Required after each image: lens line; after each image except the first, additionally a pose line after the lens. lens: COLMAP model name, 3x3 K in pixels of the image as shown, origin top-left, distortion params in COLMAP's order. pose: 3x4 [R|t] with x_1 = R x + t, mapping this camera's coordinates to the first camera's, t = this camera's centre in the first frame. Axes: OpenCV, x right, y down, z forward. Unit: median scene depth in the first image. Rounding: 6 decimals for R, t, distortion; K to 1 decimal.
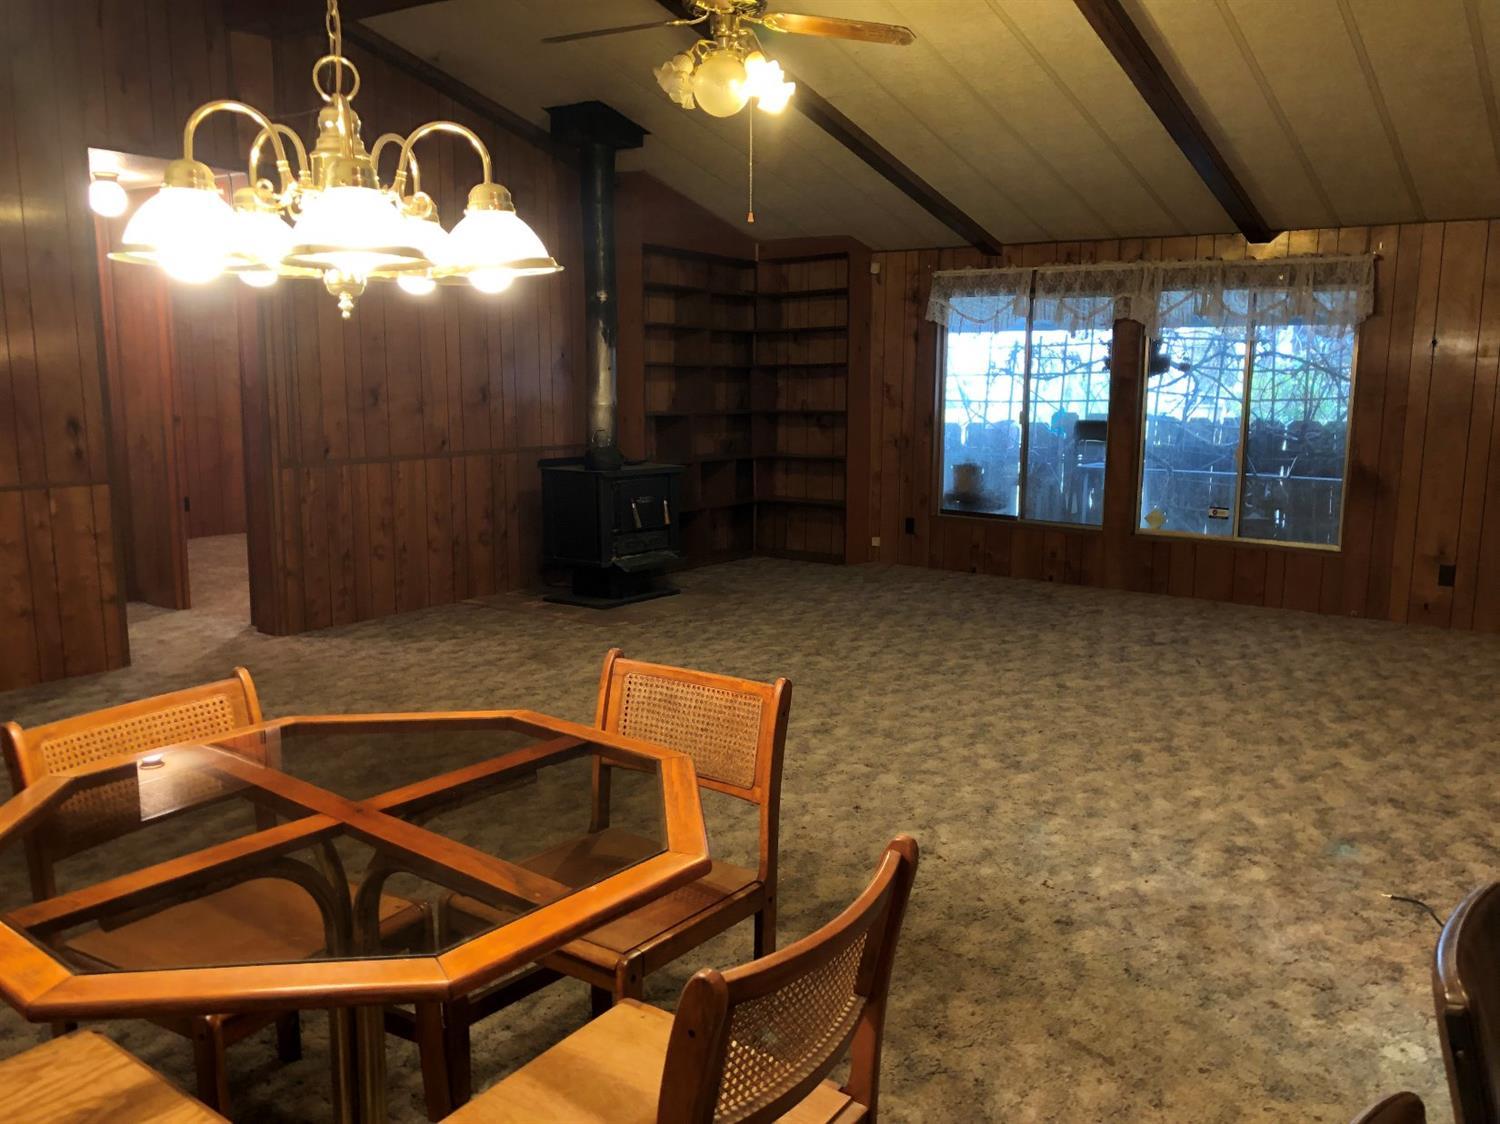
lens RADIAL K [[1219.2, 0, 755.6], [0, 1219.2, 558.0], [0, 0, 1]] dist [0.041110, -0.047107]
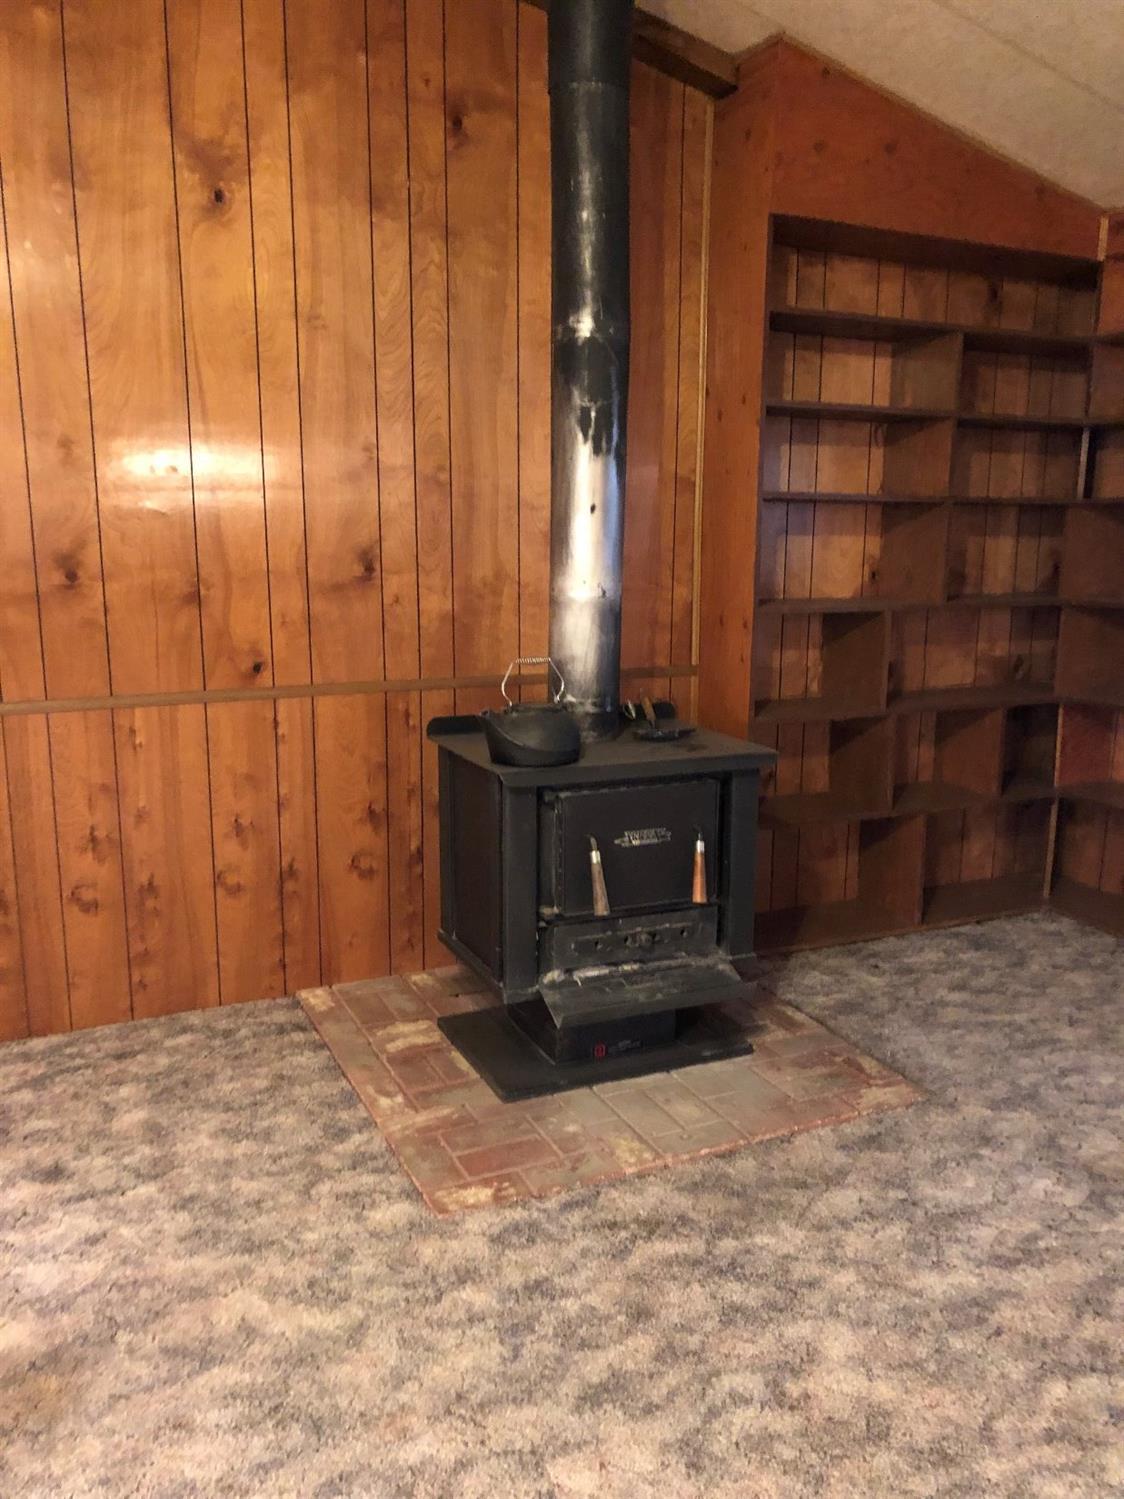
lens RADIAL K [[1218.4, 0, 573.0], [0, 1218.4, 763.4], [0, 0, 1]] dist [0.041110, -0.047107]
pose [[0.875481, 0.098505, -0.473106, 0.078698], [-0.074727, 0.994824, 0.068850, -0.102335], [0.477440, -0.024923, 0.878311, 0.666719]]
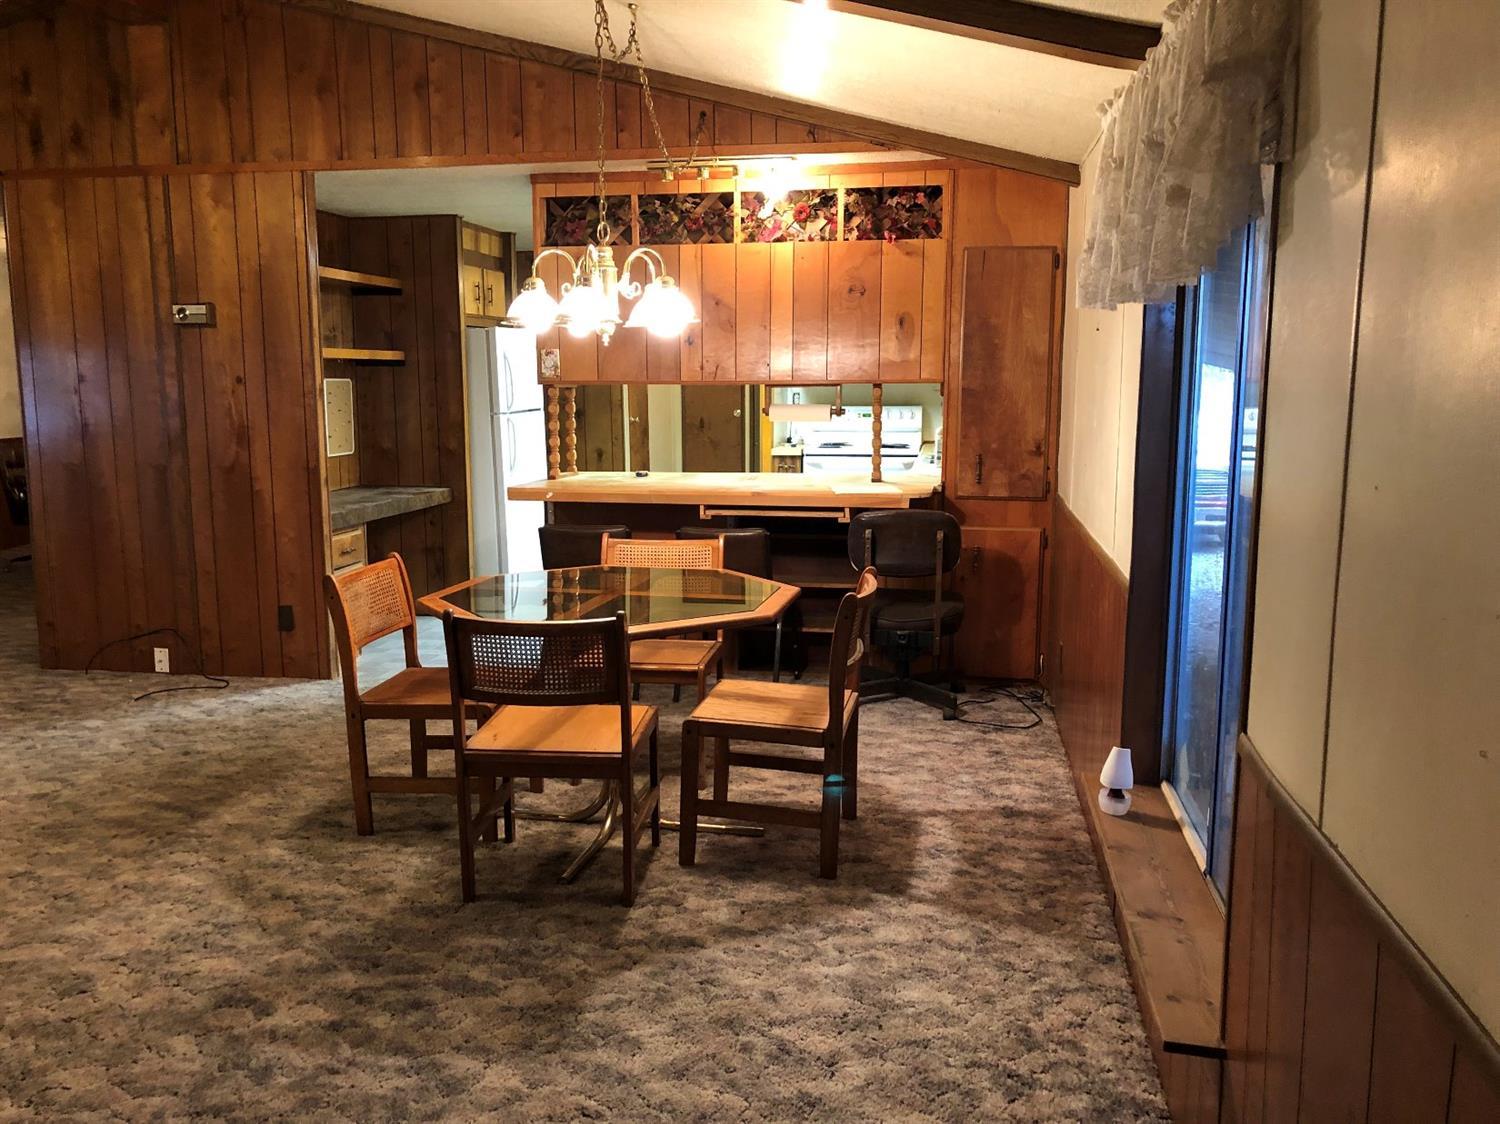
lens RADIAL K [[1219.2, 0, 757.1], [0, 1219.2, 555.1], [0, 0, 1]] dist [0.041110, -0.047107]
pose [[-0.451802, -0.134837, 0.881870, -0.595956], [0.141099, 0.965269, 0.219877, -0.069801], [-0.880889, 0.223772, -0.417085, 0.439779]]
